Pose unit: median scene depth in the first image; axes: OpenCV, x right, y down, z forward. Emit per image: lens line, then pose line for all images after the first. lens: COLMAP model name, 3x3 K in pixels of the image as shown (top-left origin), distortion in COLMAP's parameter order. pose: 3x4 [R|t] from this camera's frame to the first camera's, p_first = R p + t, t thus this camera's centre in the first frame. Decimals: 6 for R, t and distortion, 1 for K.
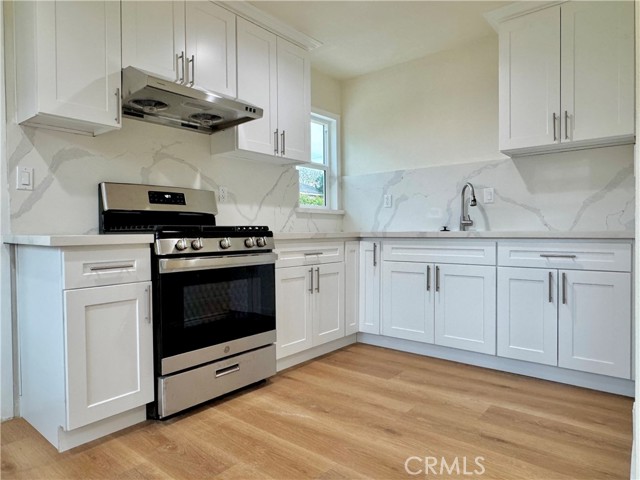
lens RADIAL K [[408.6, 0, 318.1], [0, 408.6, 238.1], [0, 0, 1]] dist [-0.001921, 0.003072]
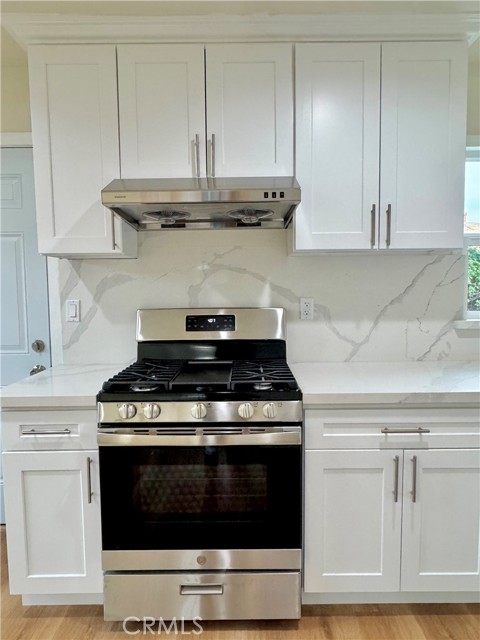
lens RADIAL K [[408.6, 0, 241.0], [0, 408.6, 319.6], [0, 0, 1]] dist [-0.001921, 0.003072]
pose [[0.638572, 0.058079, -0.767368, 0.290722], [-0.010035, 0.997692, 0.067161, -0.162225], [0.769497, -0.035187, 0.637680, 0.546460]]
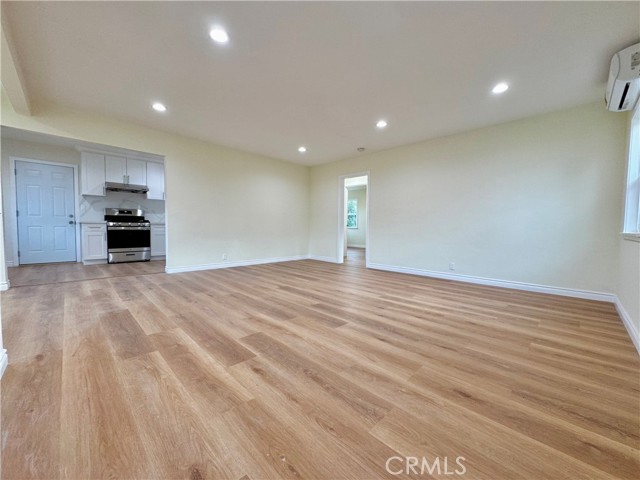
lens RADIAL K [[258.4, 0, 318.3], [0, 258.4, 236.9], [0, 0, 1]] dist [0.002128, -0.000255]
pose [[0.994596, 0.025862, -0.100548, 1.686106], [-0.023207, 0.999353, 0.027486, 0.025094], [0.101194, -0.025004, 0.994552, -1.228347]]
